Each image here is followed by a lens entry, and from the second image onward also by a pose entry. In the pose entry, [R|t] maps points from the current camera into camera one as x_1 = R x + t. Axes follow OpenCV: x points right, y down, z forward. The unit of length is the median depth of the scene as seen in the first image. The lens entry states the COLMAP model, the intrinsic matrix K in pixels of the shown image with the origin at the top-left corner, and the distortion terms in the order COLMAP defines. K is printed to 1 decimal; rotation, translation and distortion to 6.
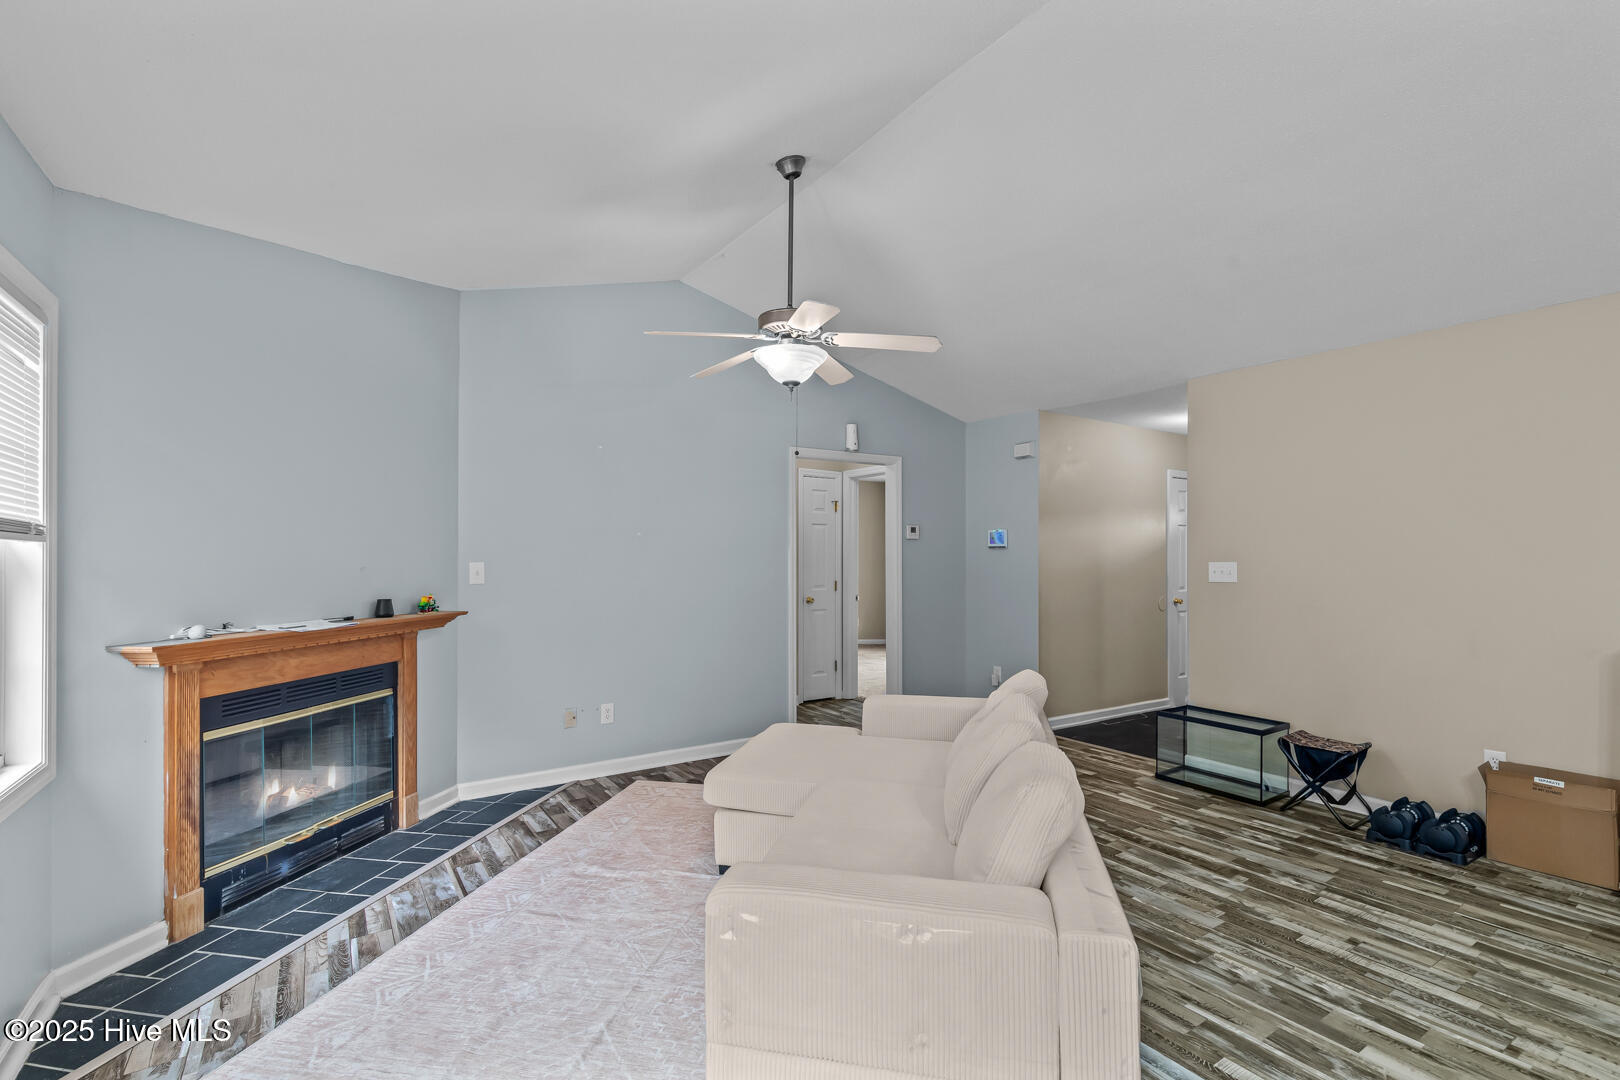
lens RADIAL K [[736.9, 0, 831.1], [0, 736.9, 558.7], [0, 0, 1]] dist [0.006556, -0.000410]
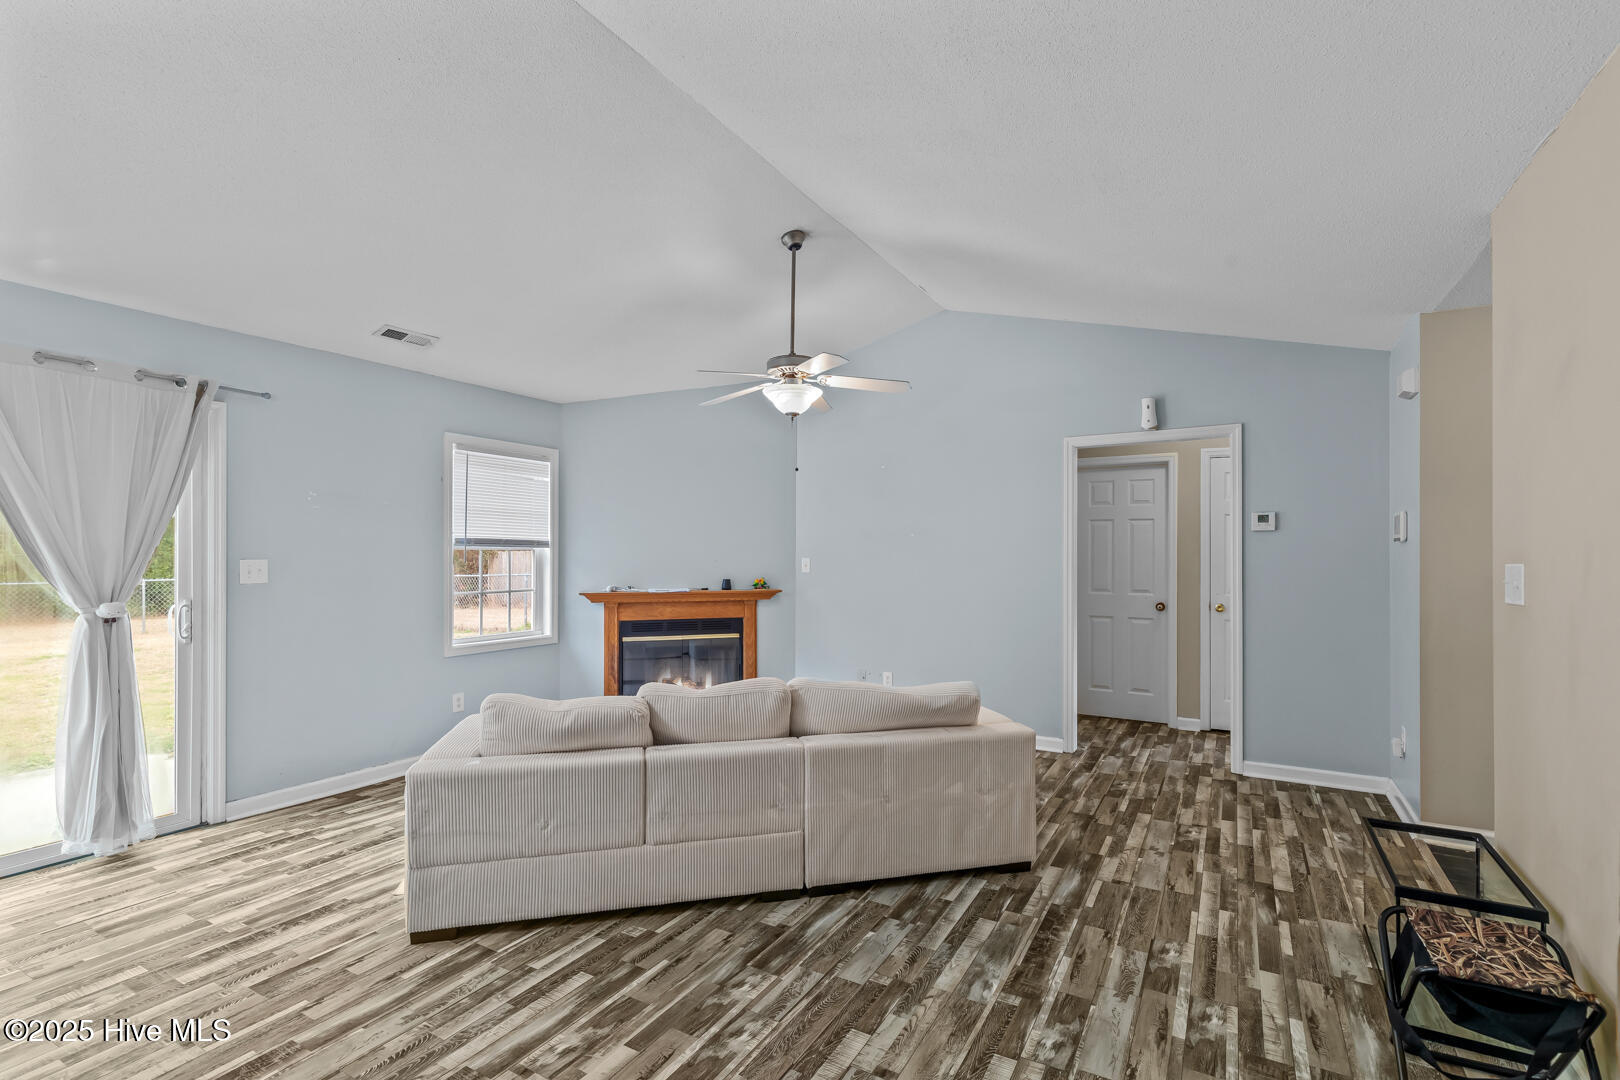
lens RADIAL K [[735.9, 0, 819.5], [0, 735.9, 551.3], [0, 0, 1]] dist [0.004357, -0.000500]
pose [[0.438799, -0.002923, -0.898580, 1.064026], [-0.003392, 0.999982, -0.004909, -0.000714], [0.898579, 0.005202, 0.438781, 0.488276]]
